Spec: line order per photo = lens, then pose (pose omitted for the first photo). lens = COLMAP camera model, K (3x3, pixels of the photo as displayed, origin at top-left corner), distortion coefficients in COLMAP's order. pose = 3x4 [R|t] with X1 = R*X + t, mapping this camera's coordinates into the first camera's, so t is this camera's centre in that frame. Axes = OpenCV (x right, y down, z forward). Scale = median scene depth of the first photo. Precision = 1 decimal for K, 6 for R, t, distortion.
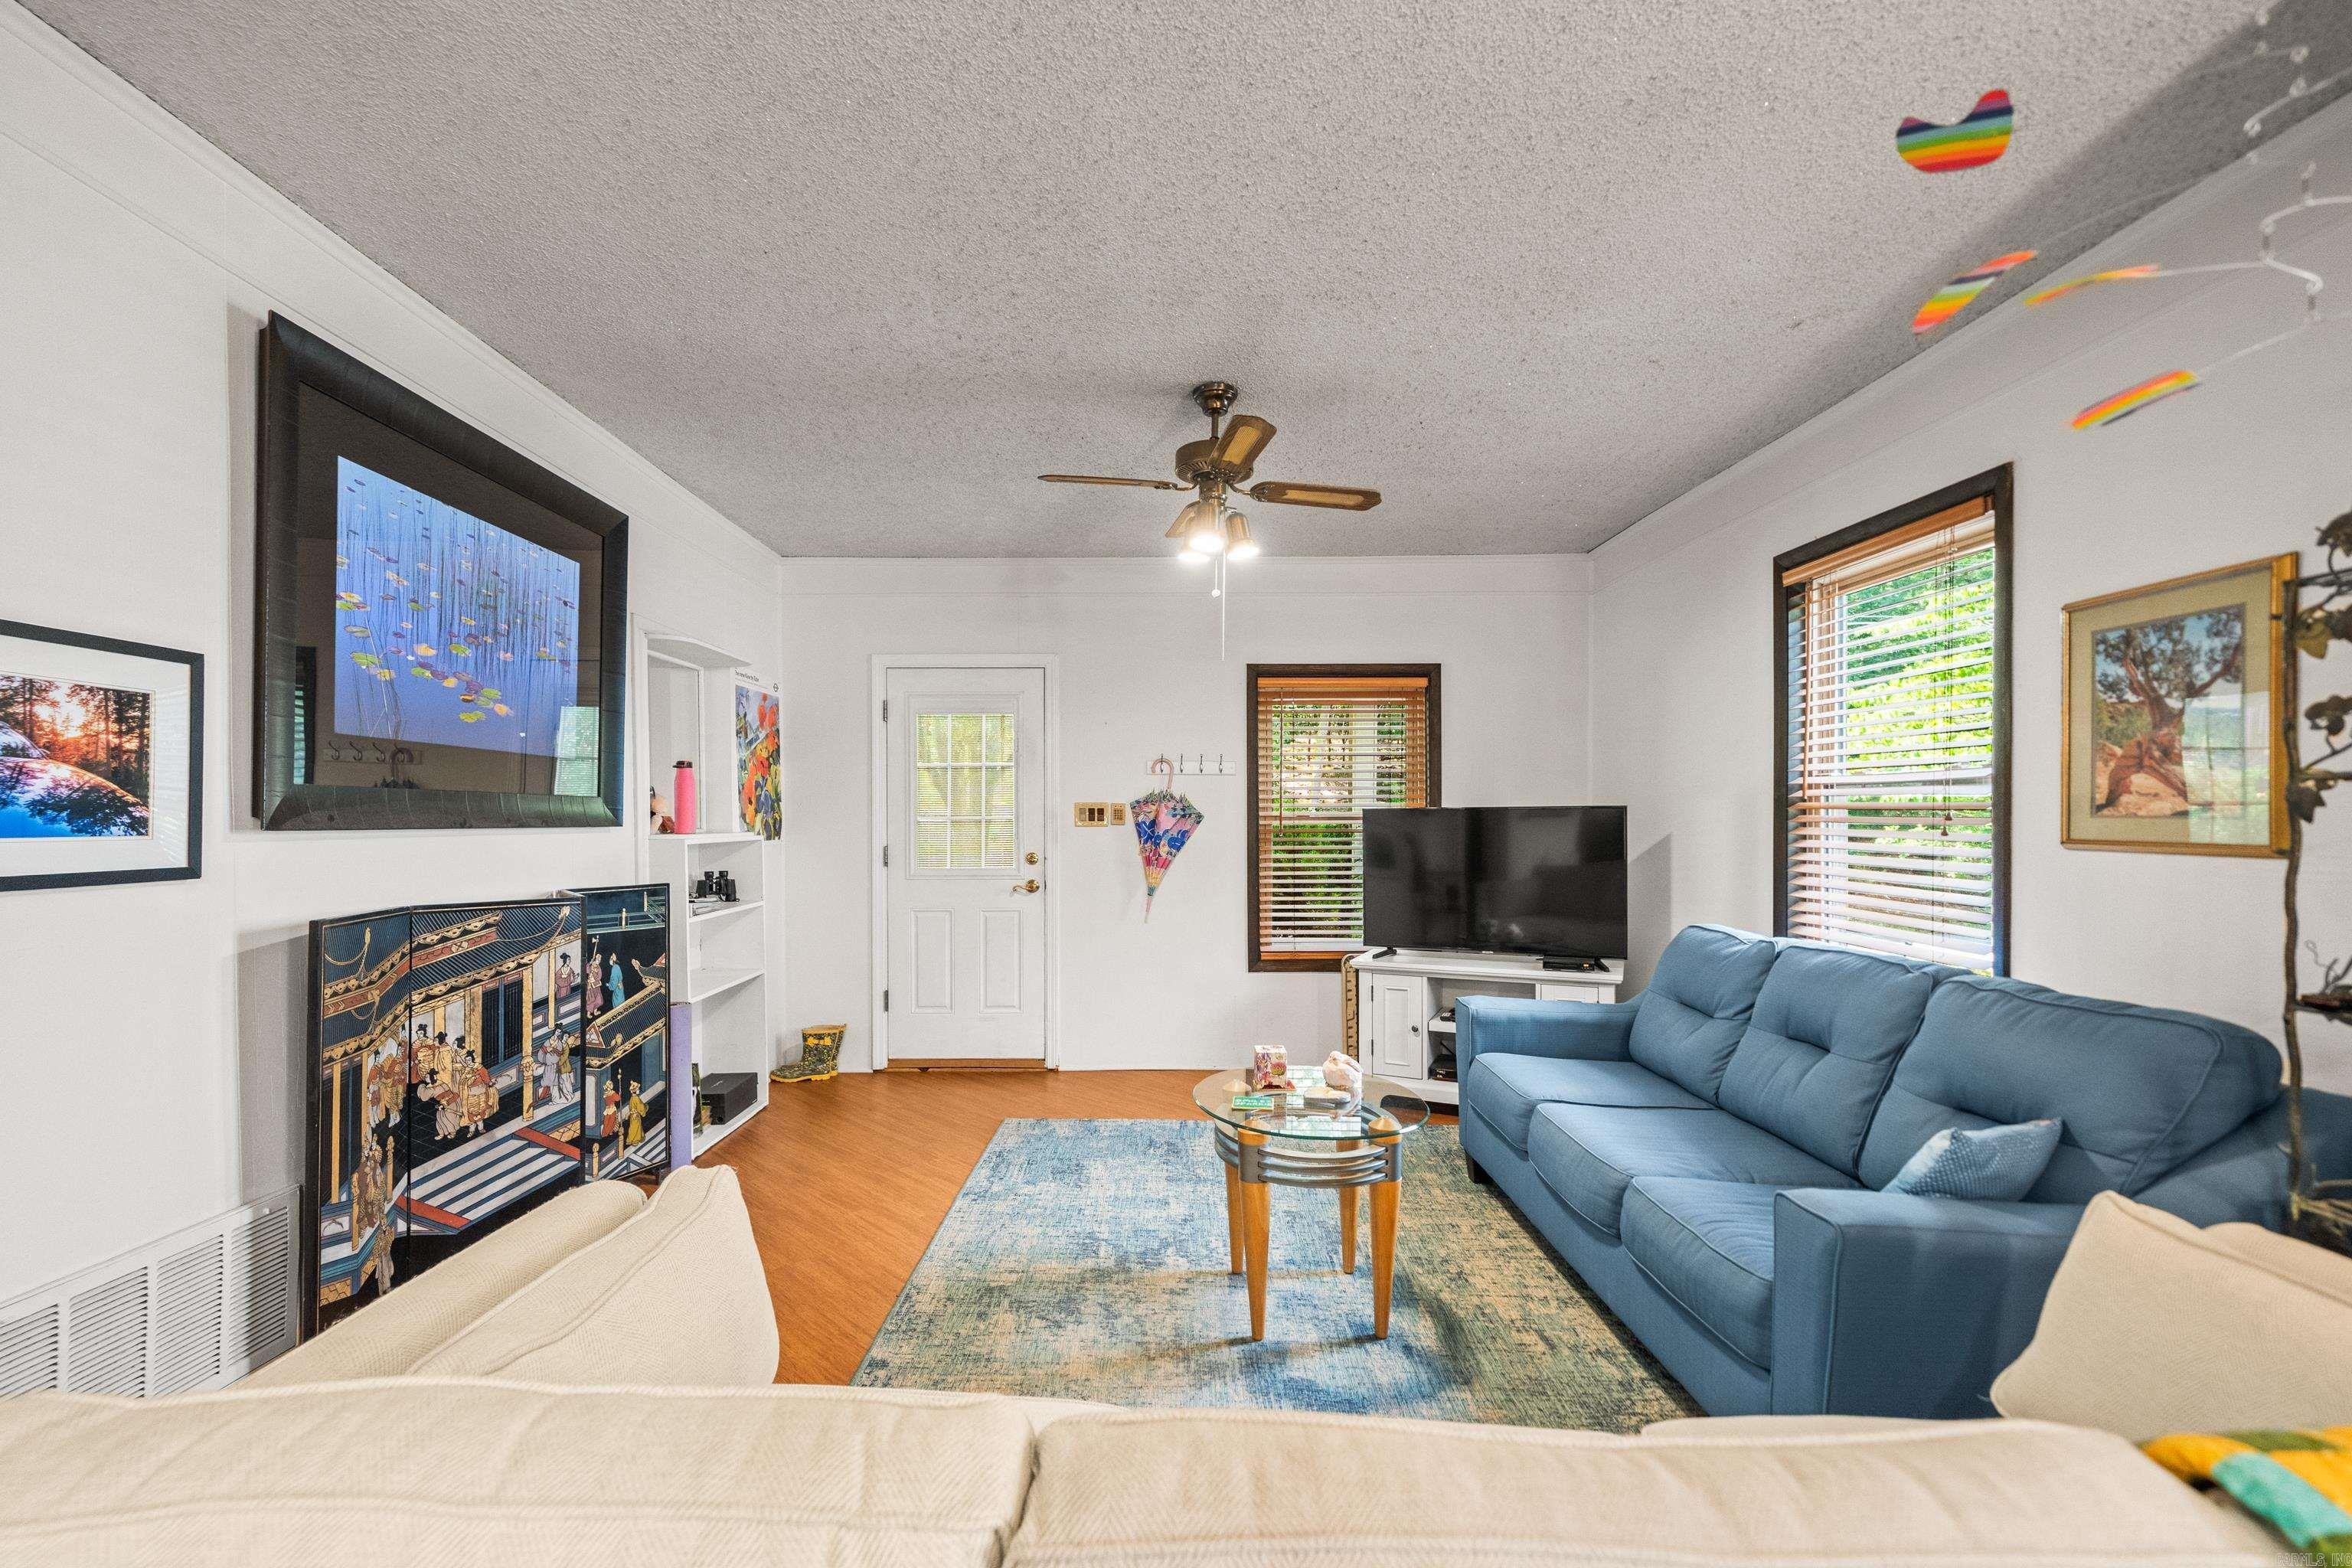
lens RADIAL K [[956.2, 0, 1172.0], [0, 956.2, 826.4], [0, 0, 1]] dist [0.002799, -0.000076]
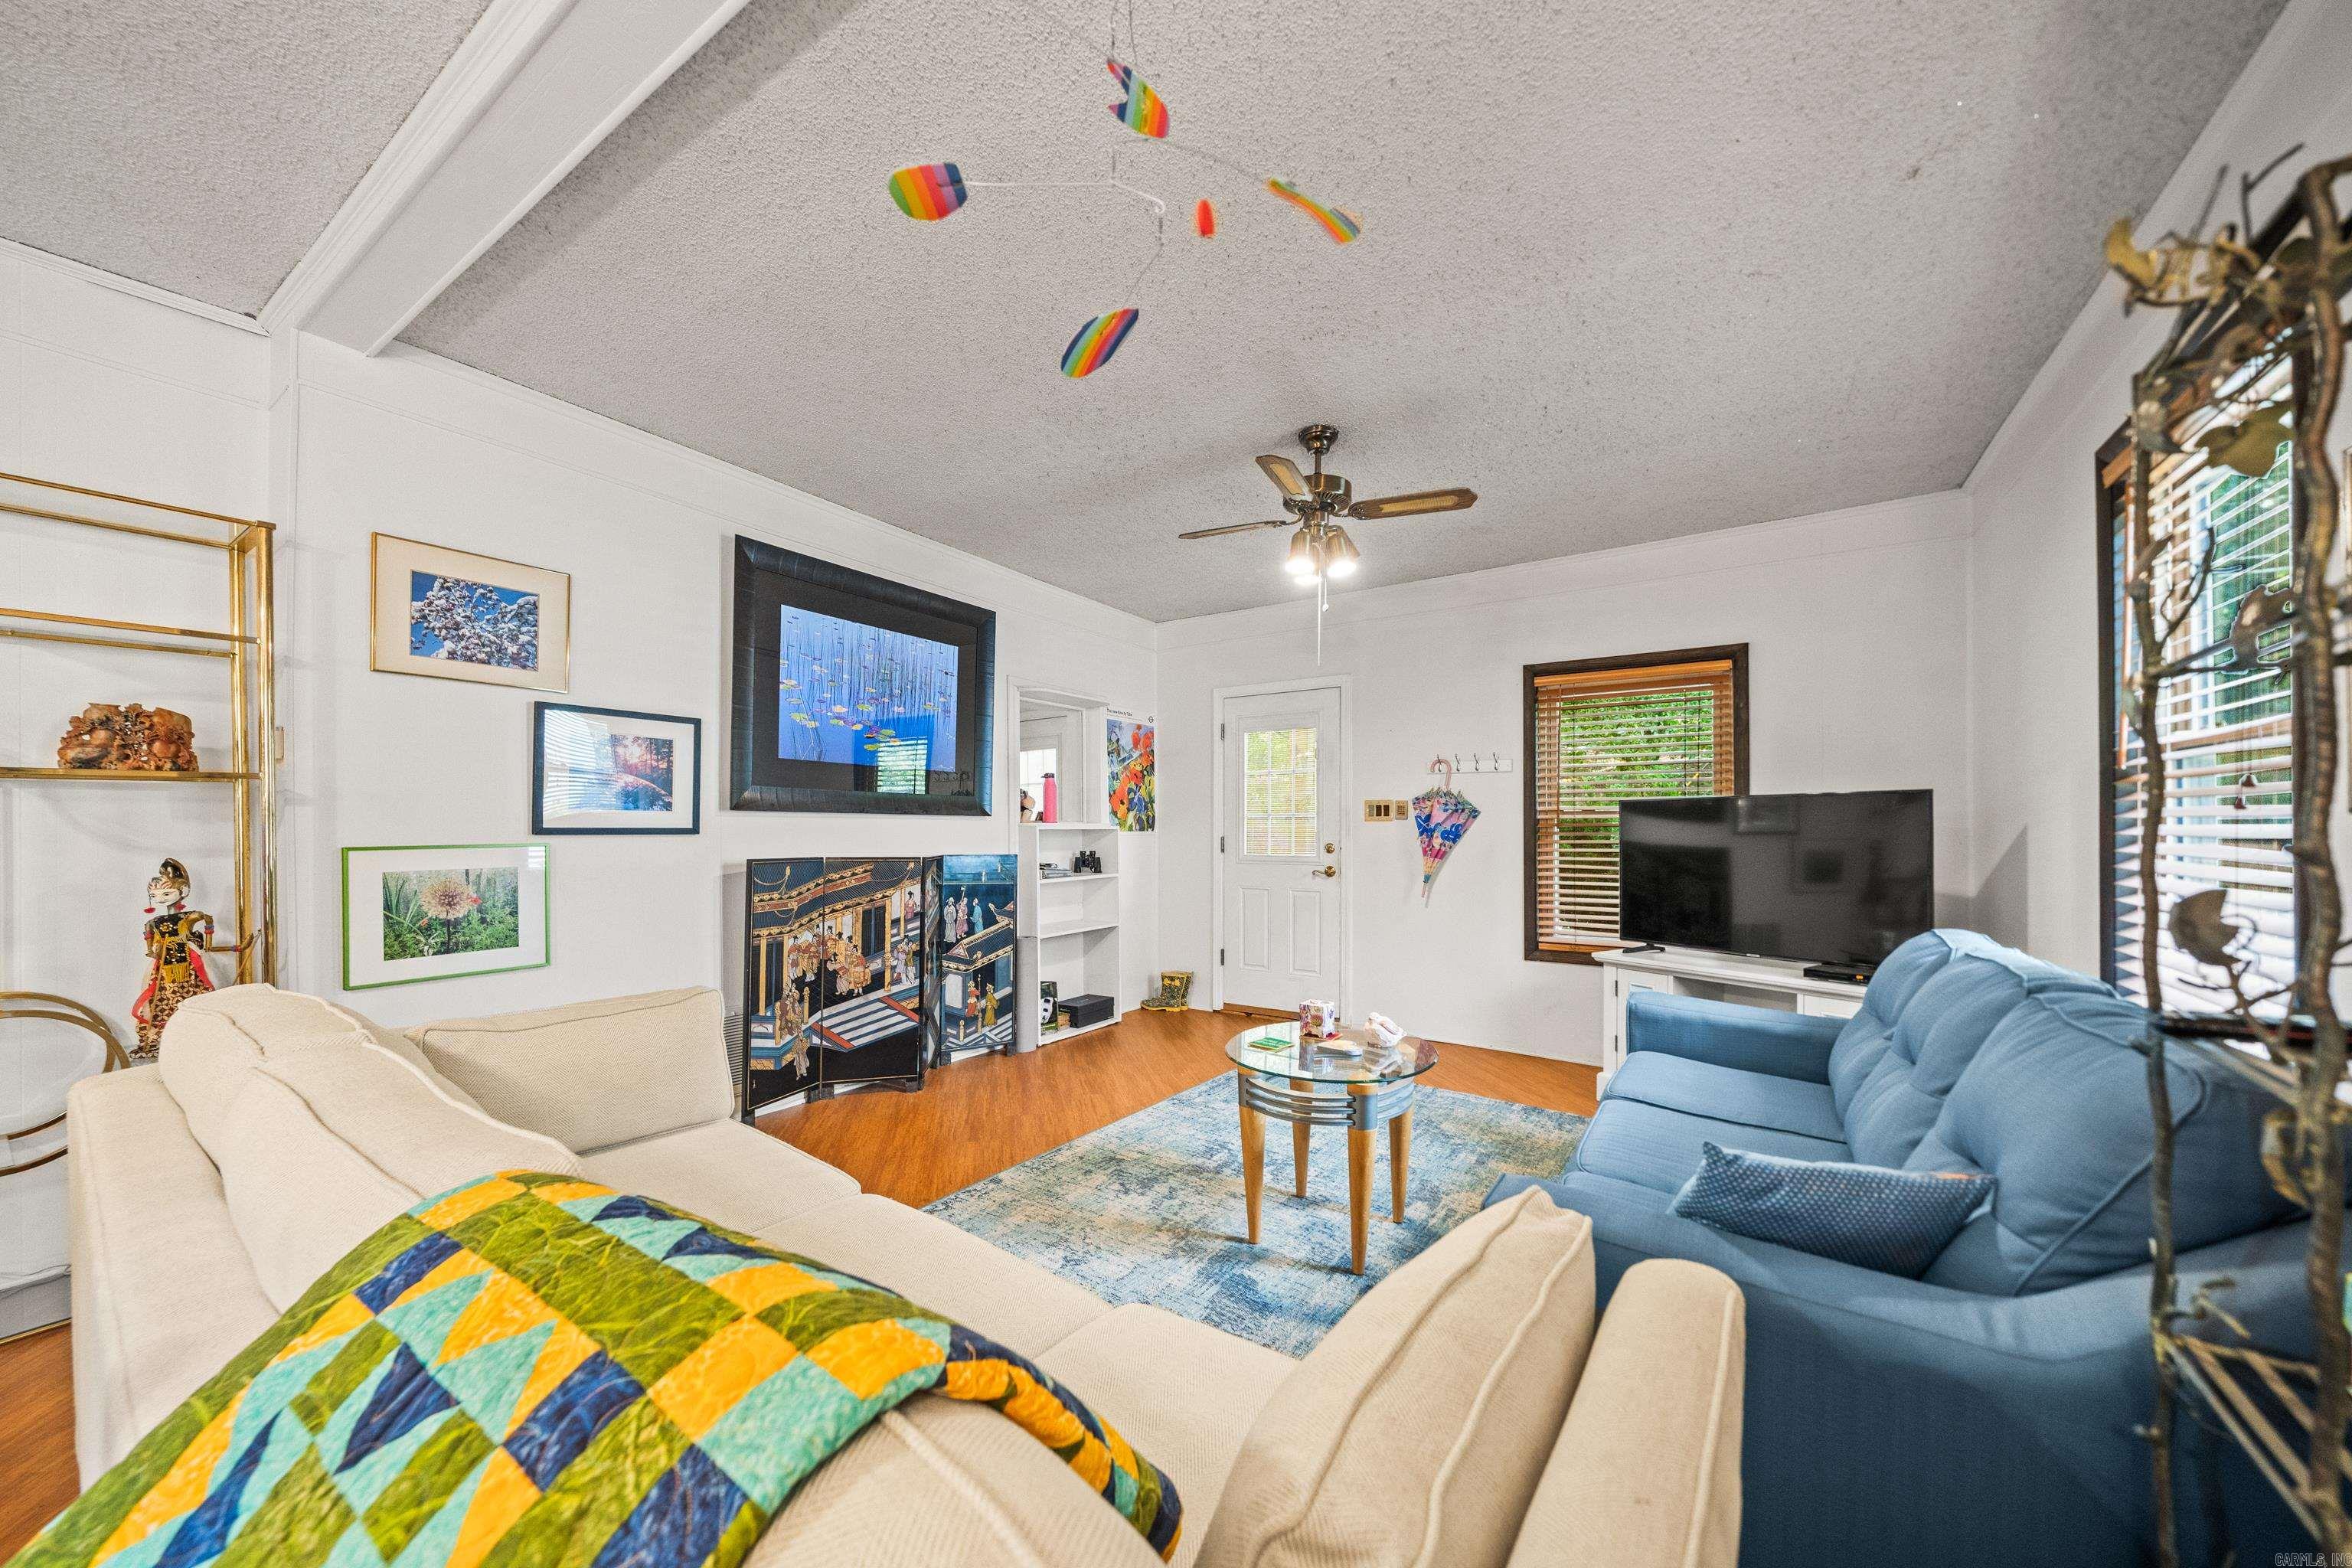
lens RADIAL K [[811.4, 0, 1175.3], [0, 811.4, 826.2], [0, 0, 1]] dist [-0.001451, -0.000225]
pose [[0.841048, 0.001195, -0.540960, 0.469289], [-0.006469, 0.999948, -0.007849, 0.030739], [0.540923, 0.010101, 0.841012, 0.095692]]
